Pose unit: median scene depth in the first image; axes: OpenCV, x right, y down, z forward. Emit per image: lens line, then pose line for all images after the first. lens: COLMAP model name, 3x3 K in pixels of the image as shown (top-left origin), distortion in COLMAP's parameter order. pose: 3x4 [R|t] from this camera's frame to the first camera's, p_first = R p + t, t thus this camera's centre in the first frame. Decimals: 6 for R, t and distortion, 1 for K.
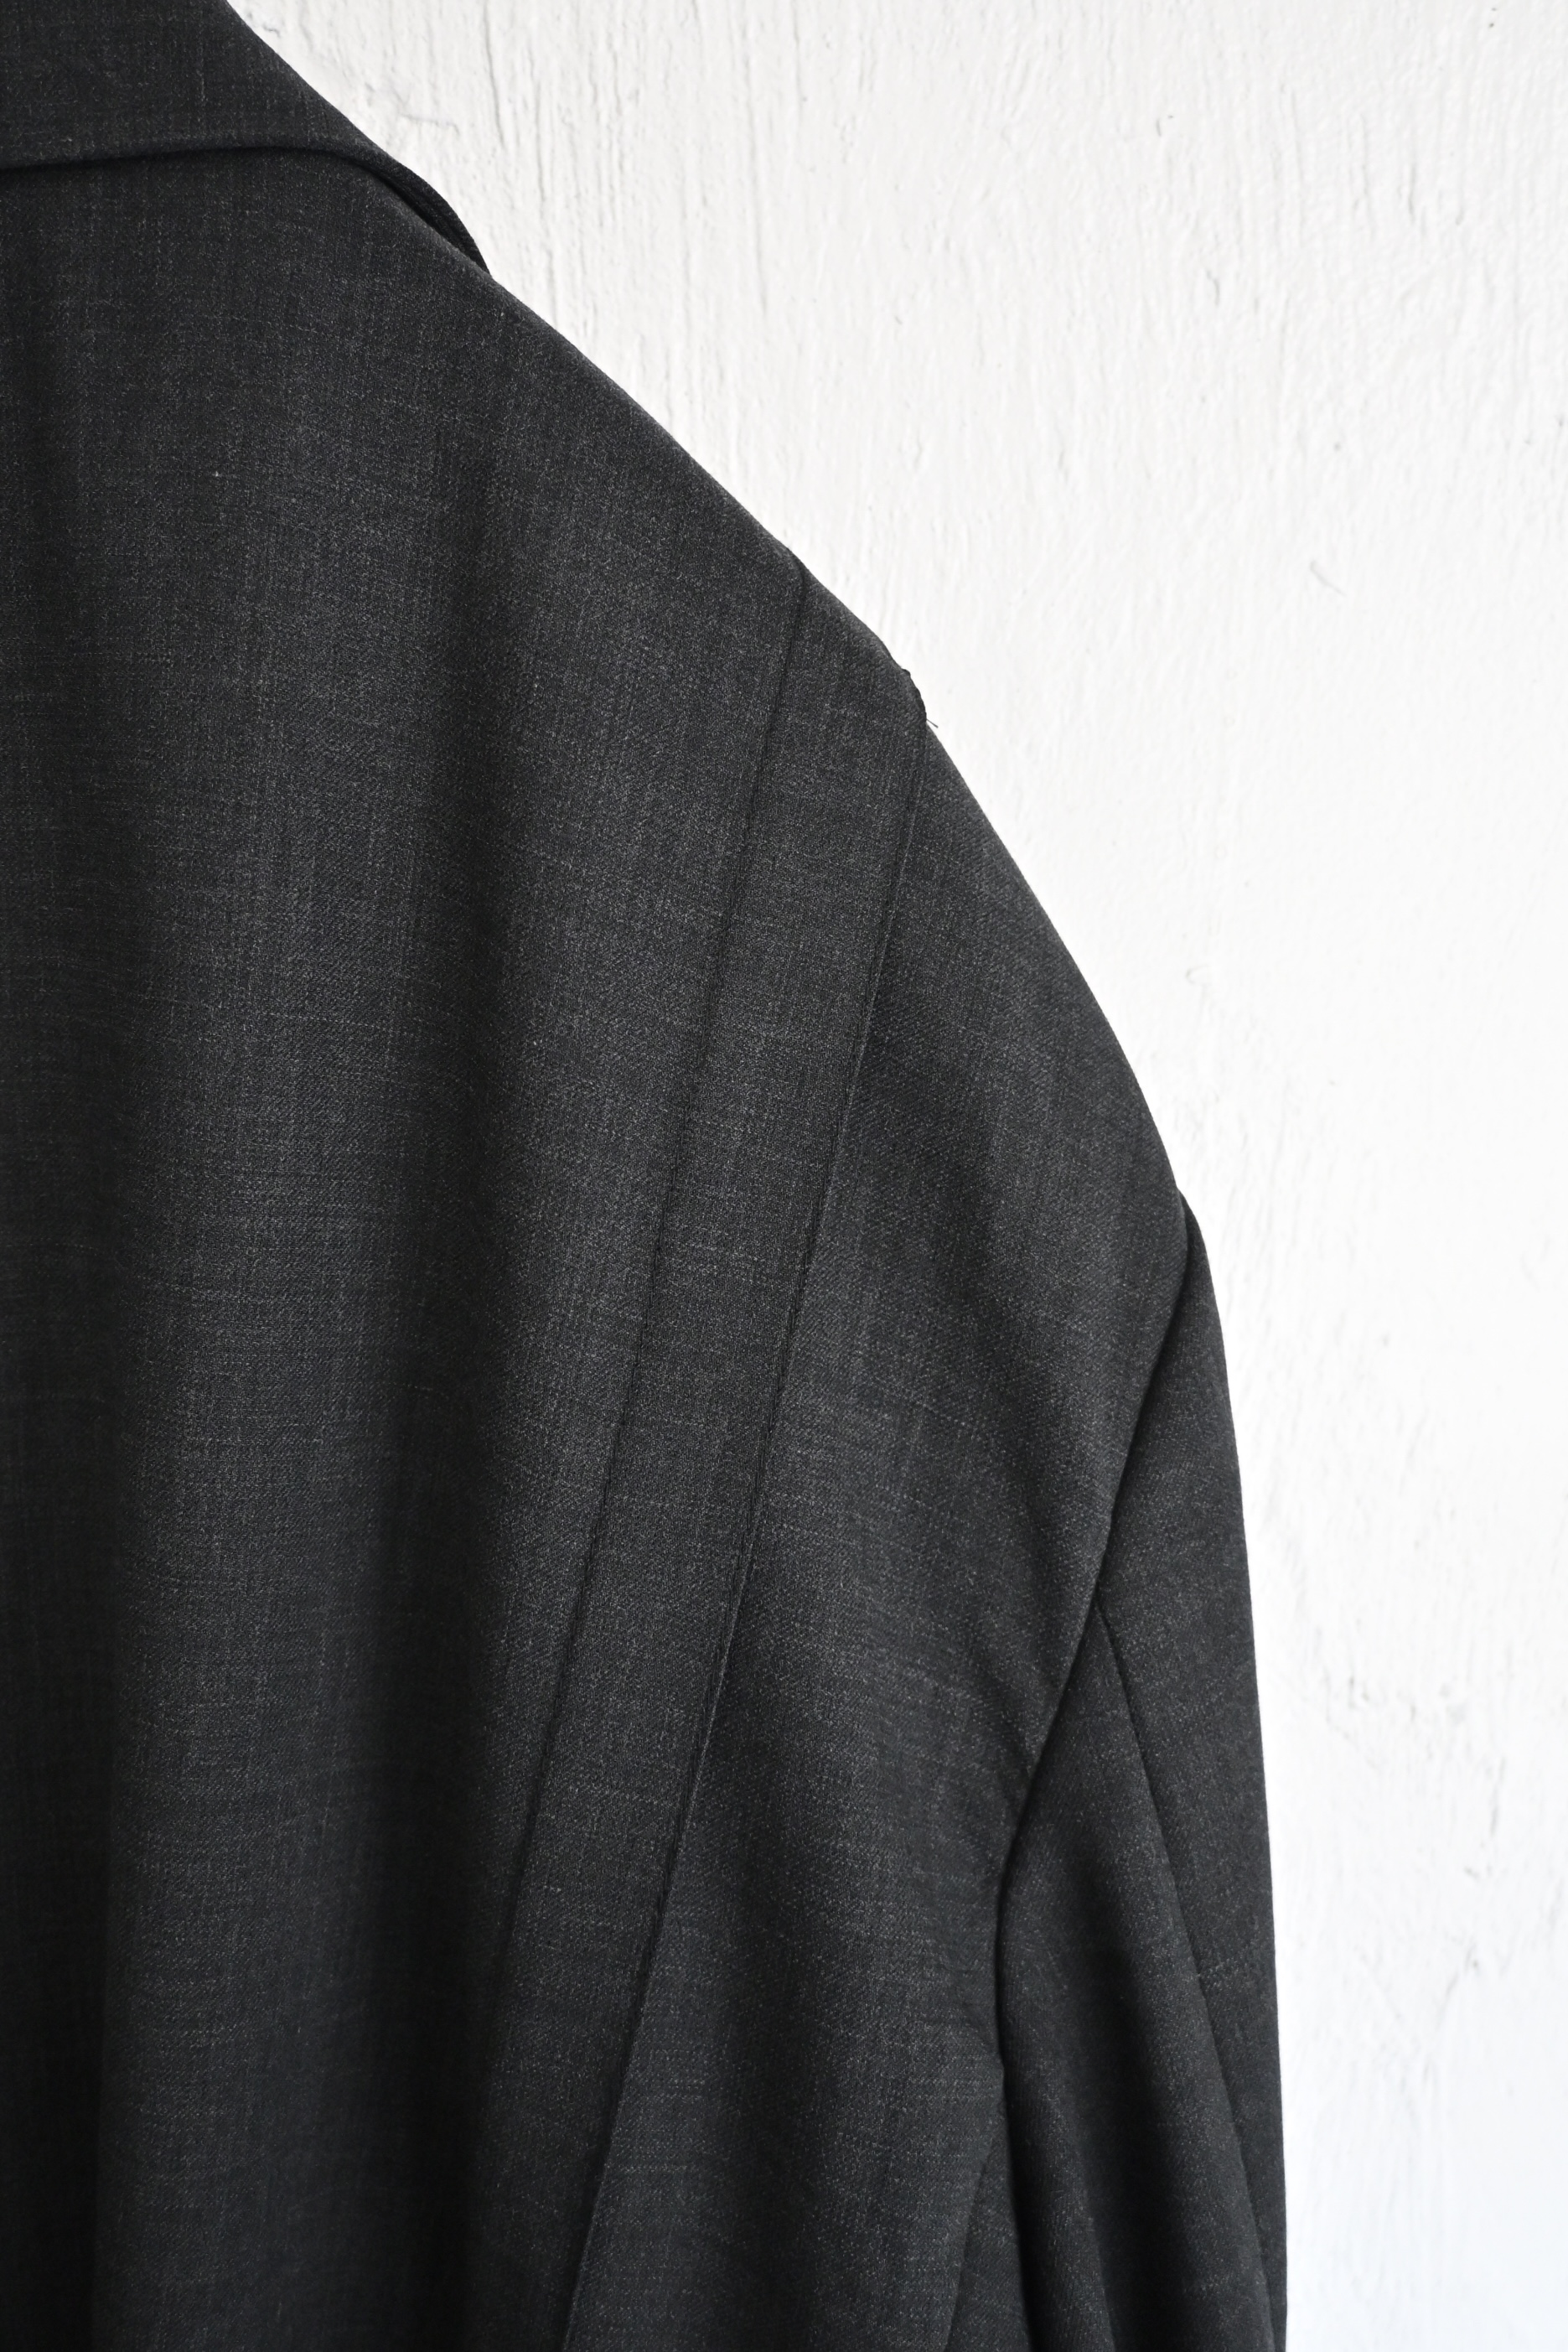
lens RADIAL K [[1908.5, 0, 692.5], [0, 1908.5, 1058.9], [0, 0, 1]] dist [-0.018200, 0.002531]
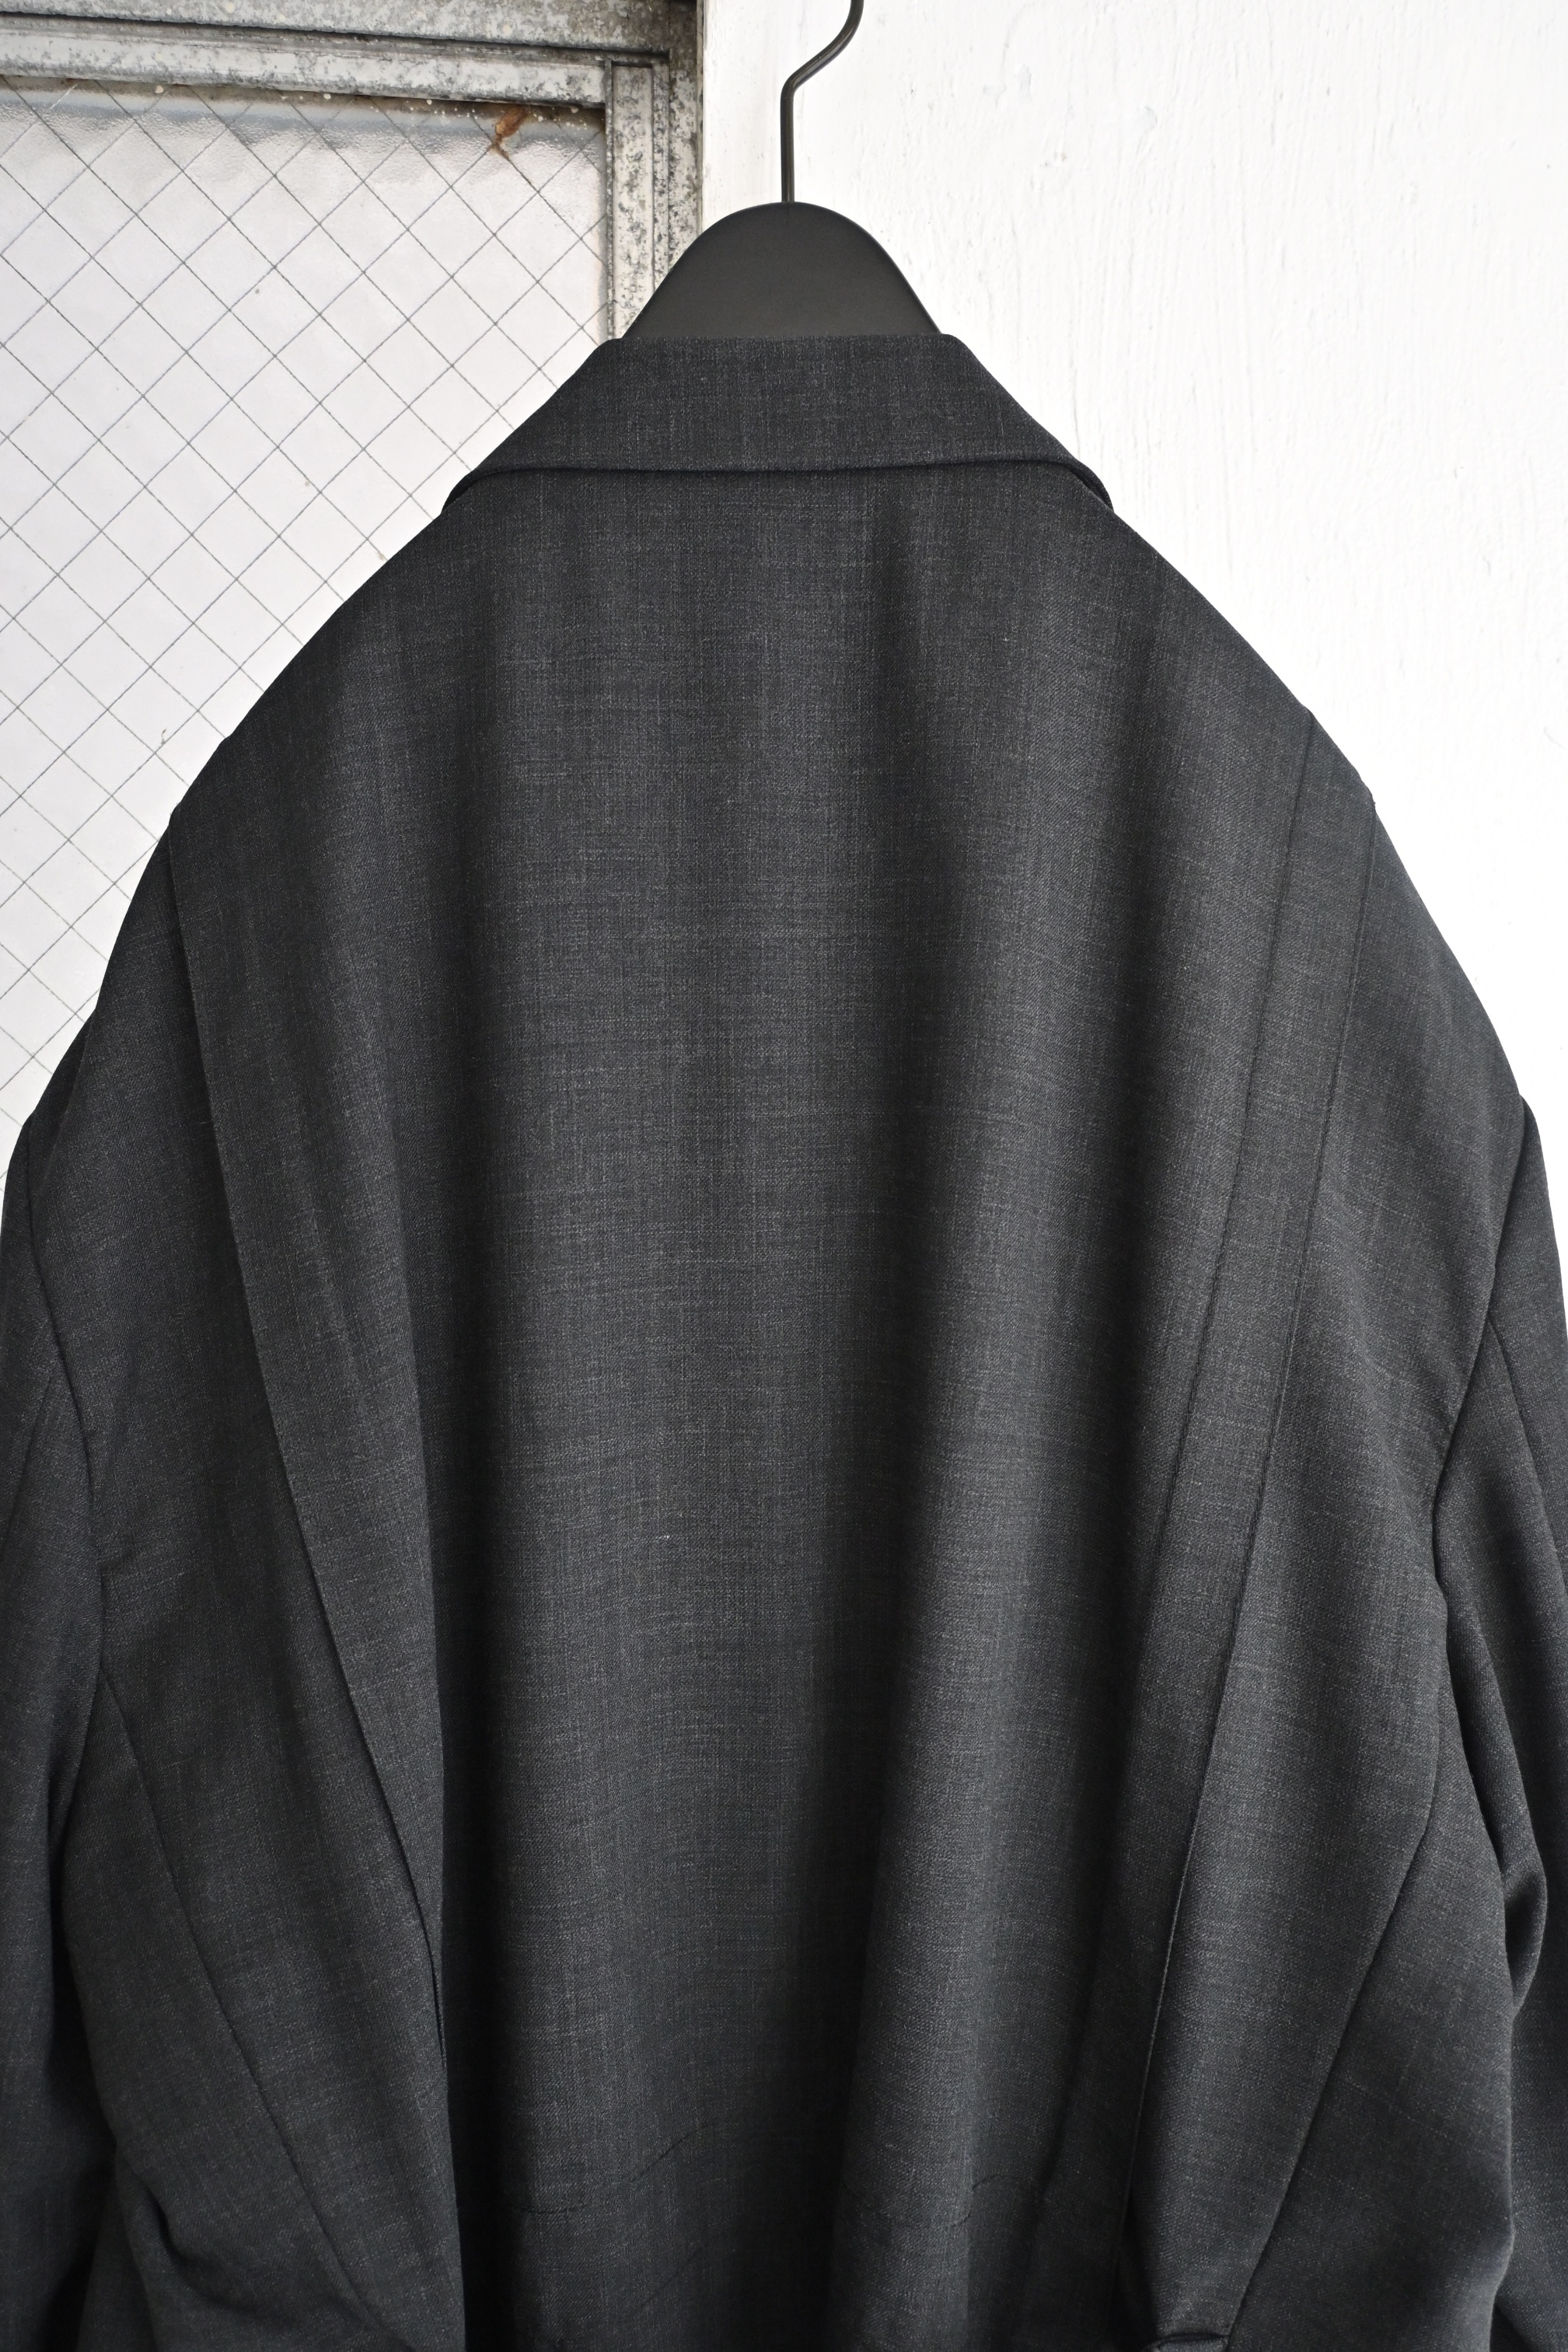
lens RADIAL K [[1715.0, 0, 784.6], [0, 1715.0, 1163.1], [0, 0, 1]] dist [-0.036921, 0.004619]
pose [[0.996910, -0.004891, 0.078406, -0.541752], [0.011820, 0.996037, -0.088155, 0.286275], [-0.077664, 0.088809, 0.993016, -0.462455]]
